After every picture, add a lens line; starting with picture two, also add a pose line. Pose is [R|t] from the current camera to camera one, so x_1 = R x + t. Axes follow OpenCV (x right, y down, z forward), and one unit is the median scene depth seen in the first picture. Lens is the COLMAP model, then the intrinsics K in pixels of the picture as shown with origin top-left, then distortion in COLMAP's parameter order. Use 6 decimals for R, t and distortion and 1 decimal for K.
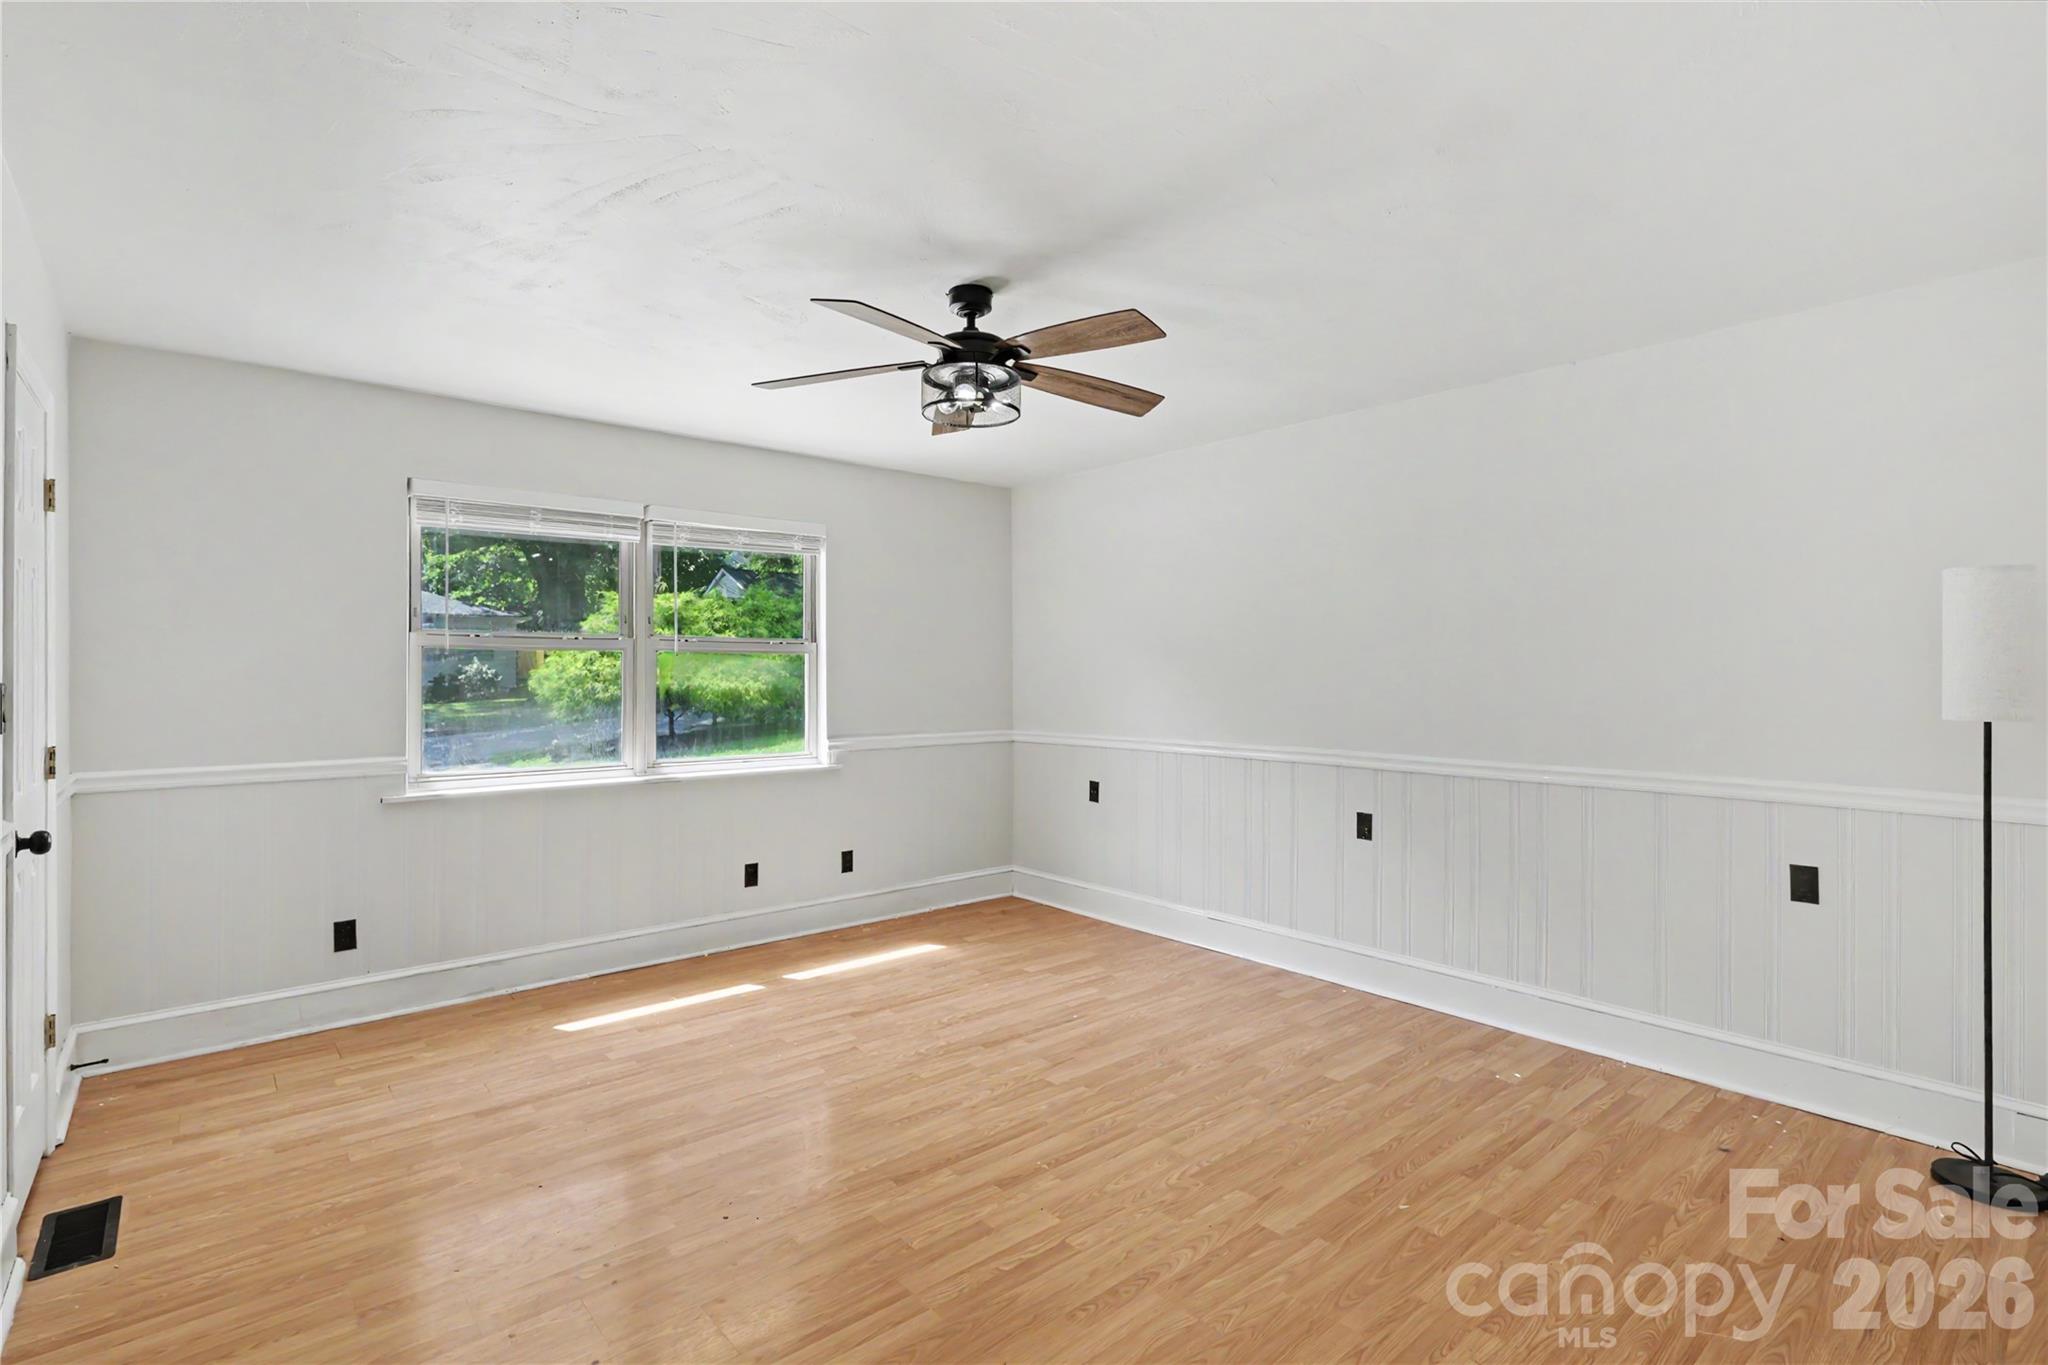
lens RADIAL K [[968.8, 0, 1020.5], [0, 968.8, 680.9], [0, 0, 1]] dist [0.003626, 0.001269]
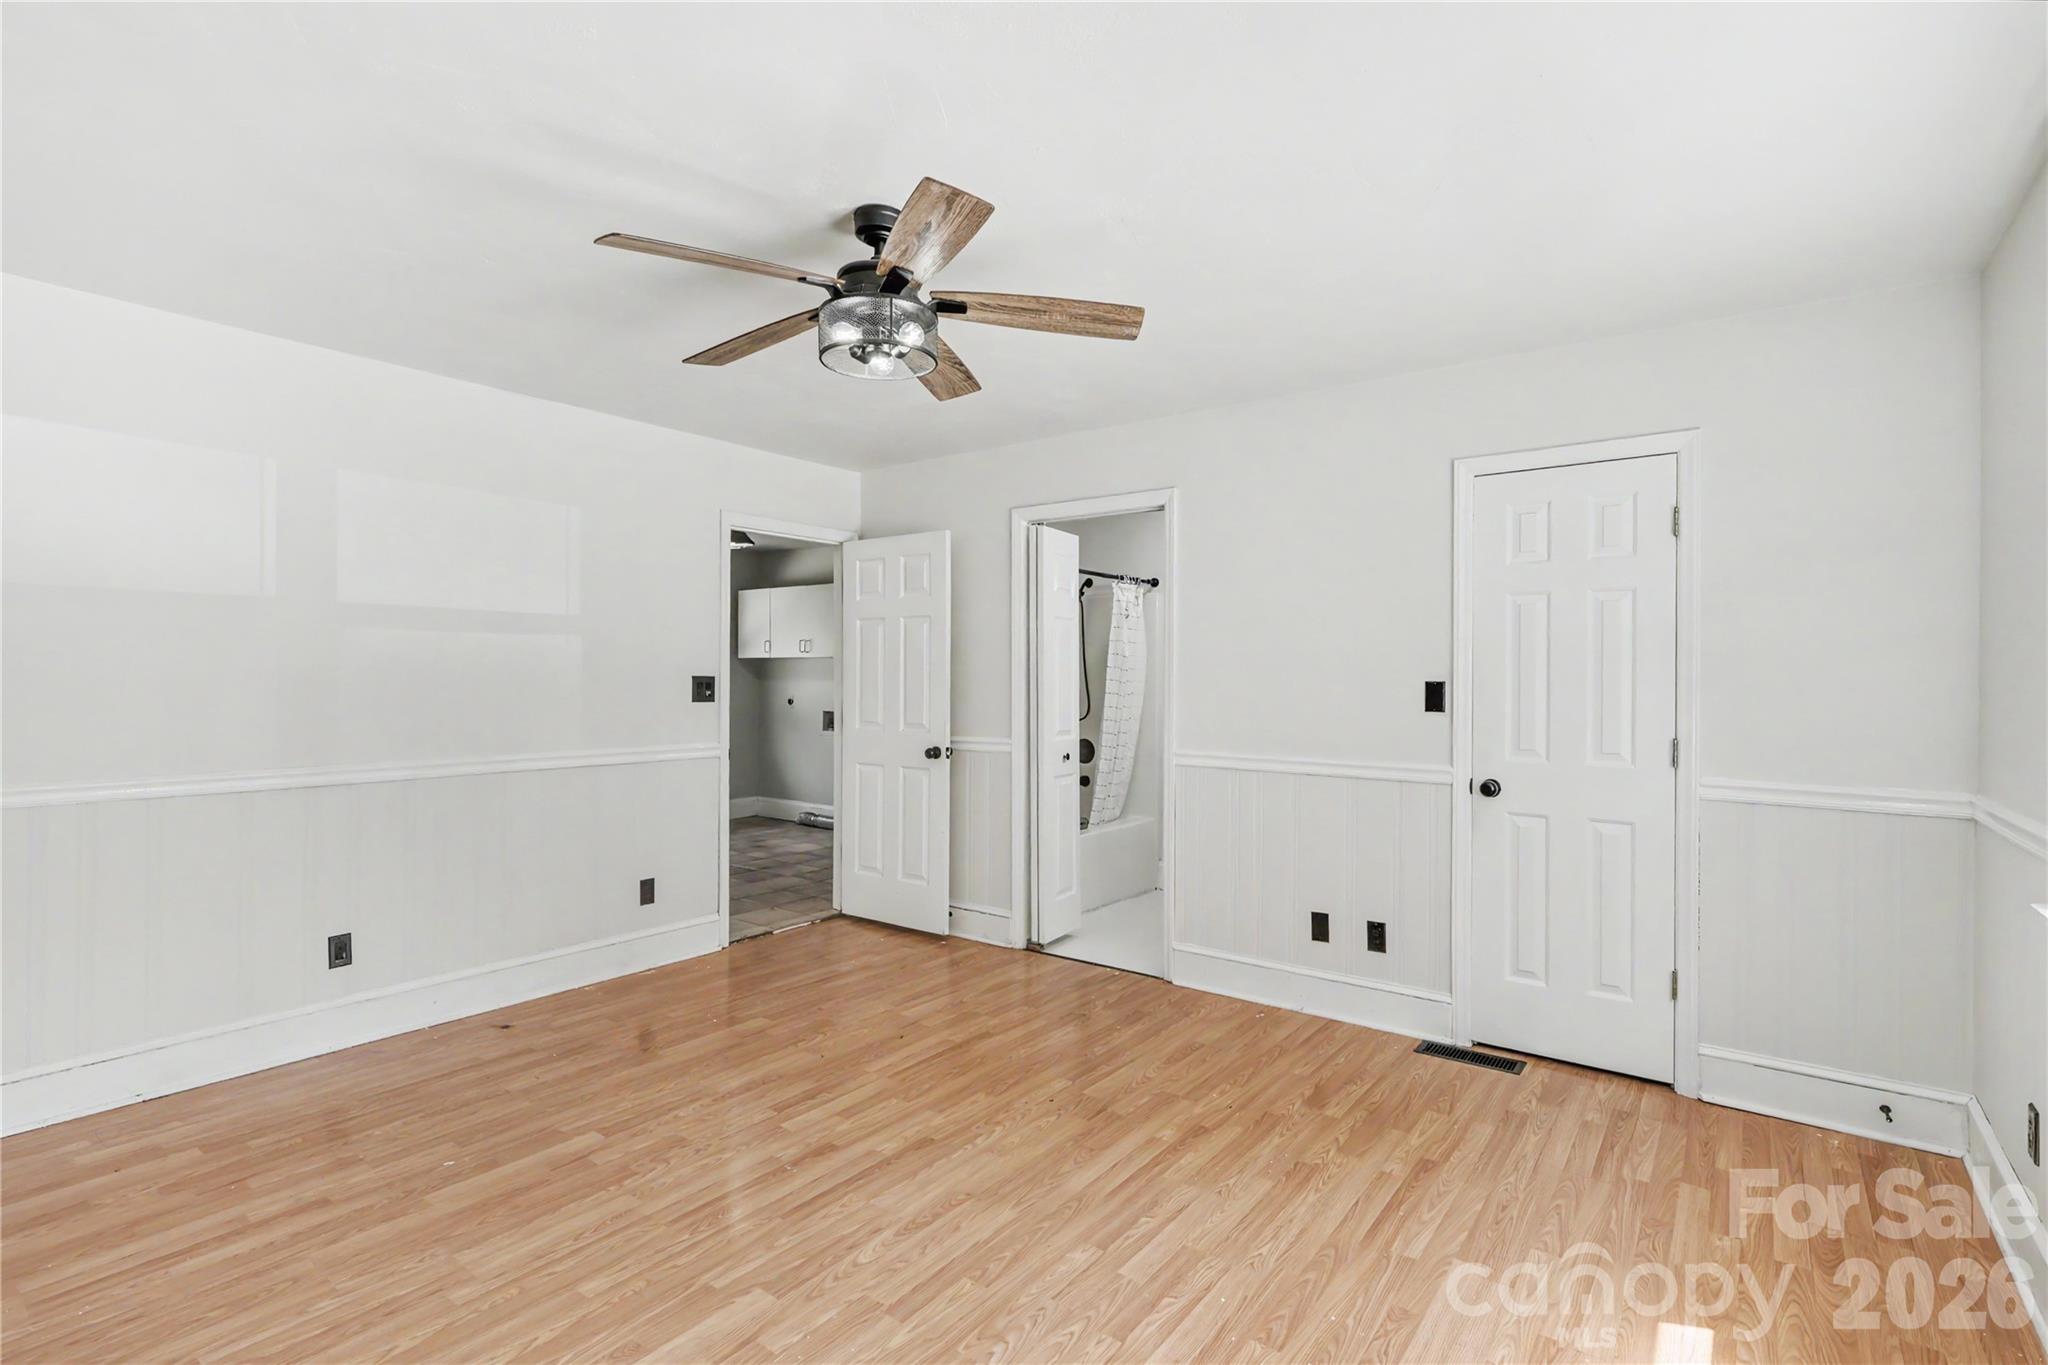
lens RADIAL K [[968.8, 0, 1029.5], [0, 968.8, 676.2], [0, 0, 1]] dist [0.003626, 0.001269]
pose [[-0.975878, -0.006057, -0.218232, 0.003505], [-0.006580, 0.999977, 0.001671, -0.003038], [0.218217, 0.003067, -0.975895, 1.634644]]
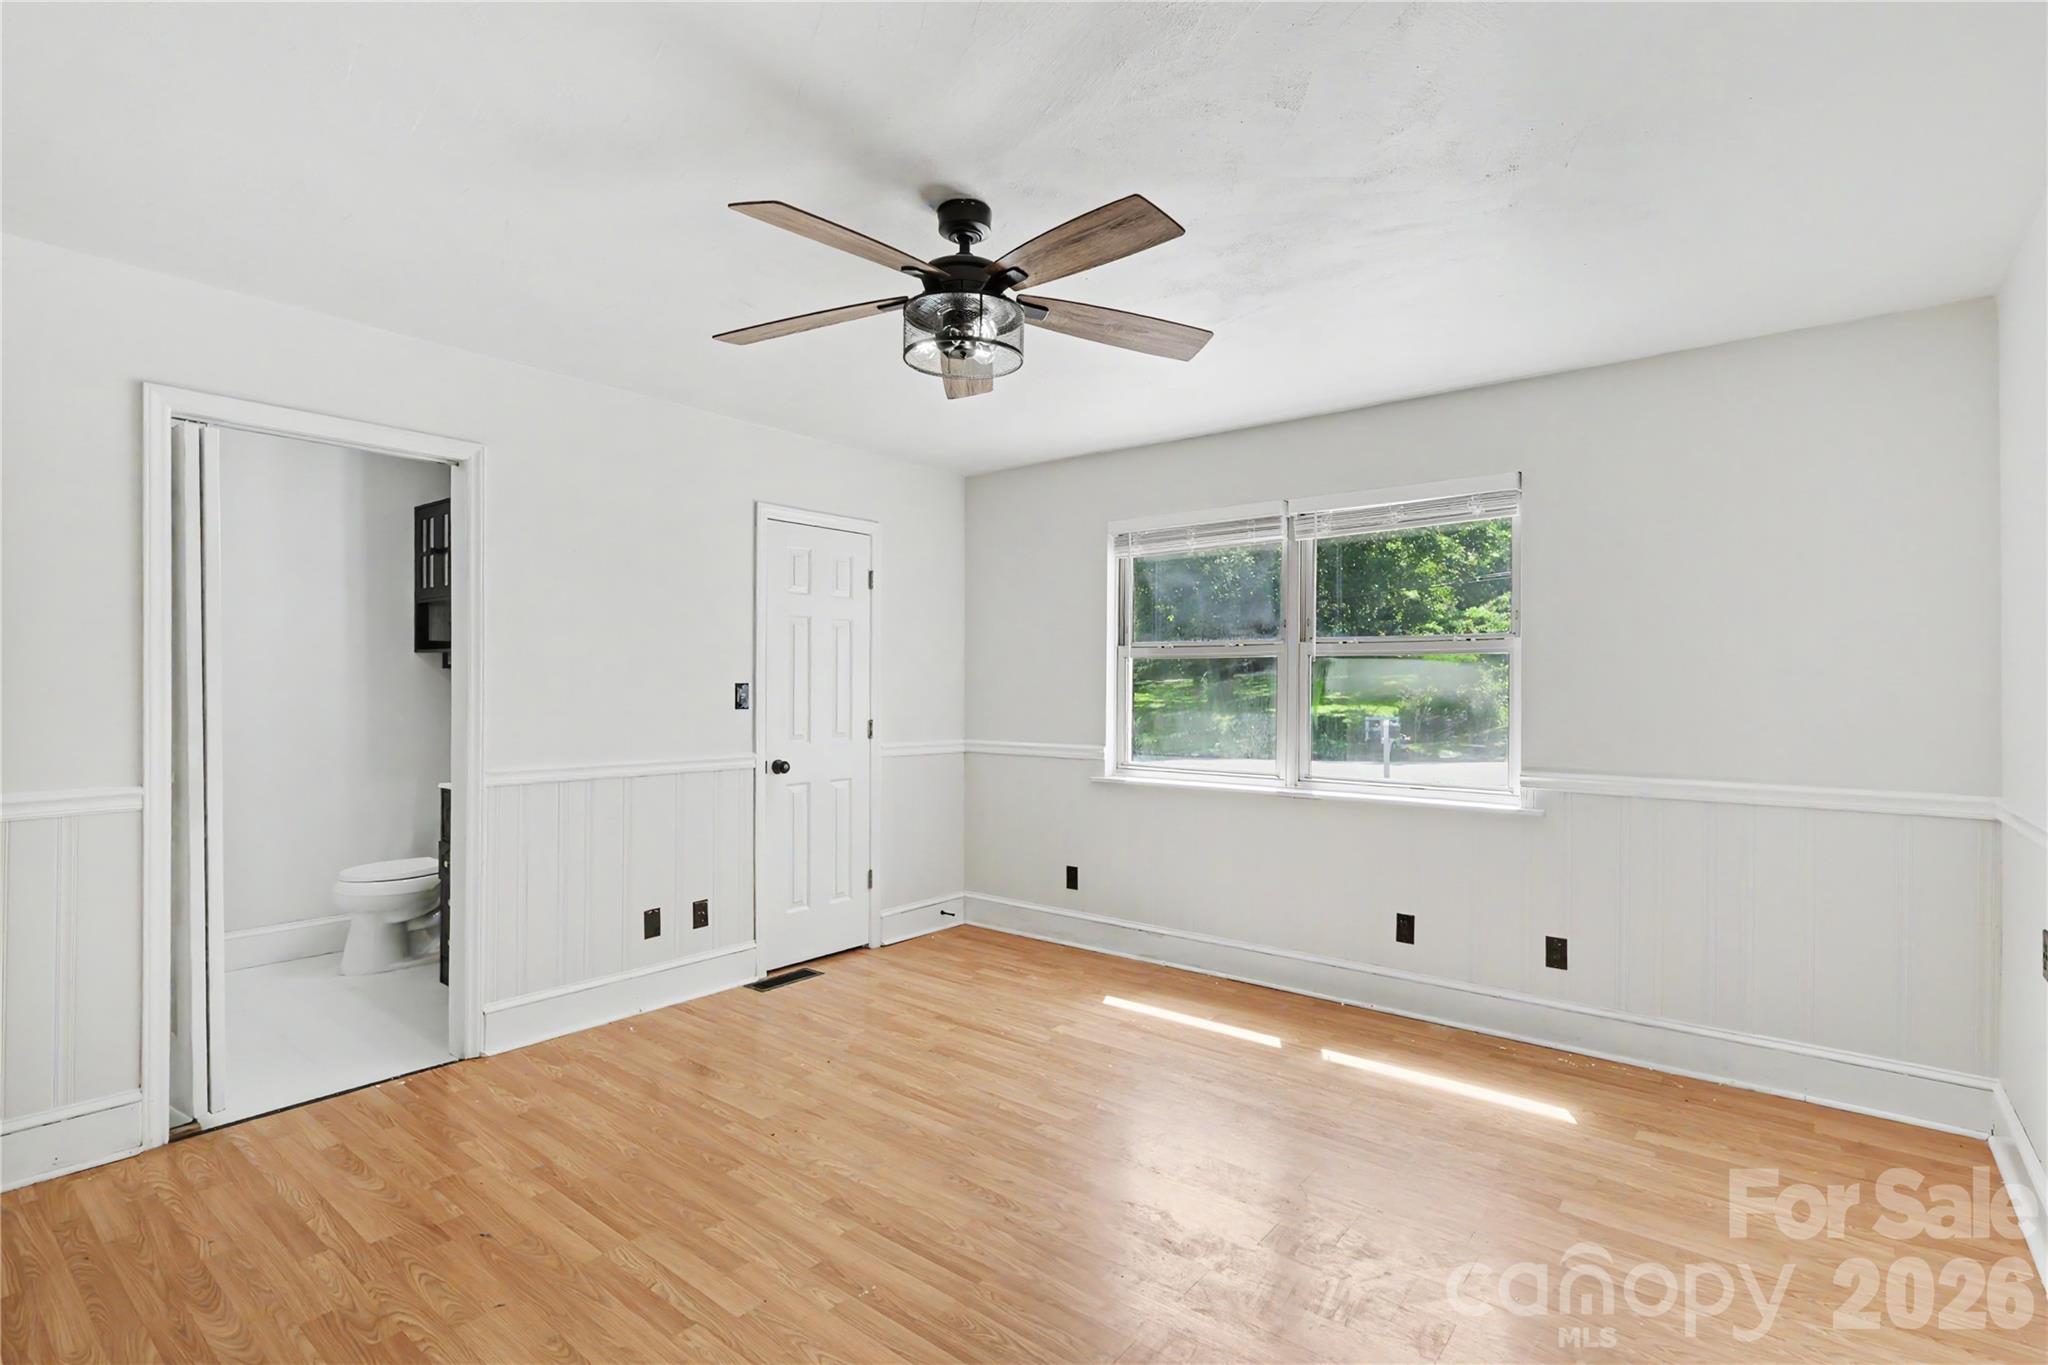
lens RADIAL K [[968.8, 0, 1029.7], [0, 968.8, 685.3], [0, 0, 1]] dist [0.003626, 0.001269]
pose [[0.187659, 0.001565, -0.982233, 0.673707], [-0.009722, 0.999953, -0.000265, 0.001090], [0.982186, 0.009599, 0.187665, 0.792247]]
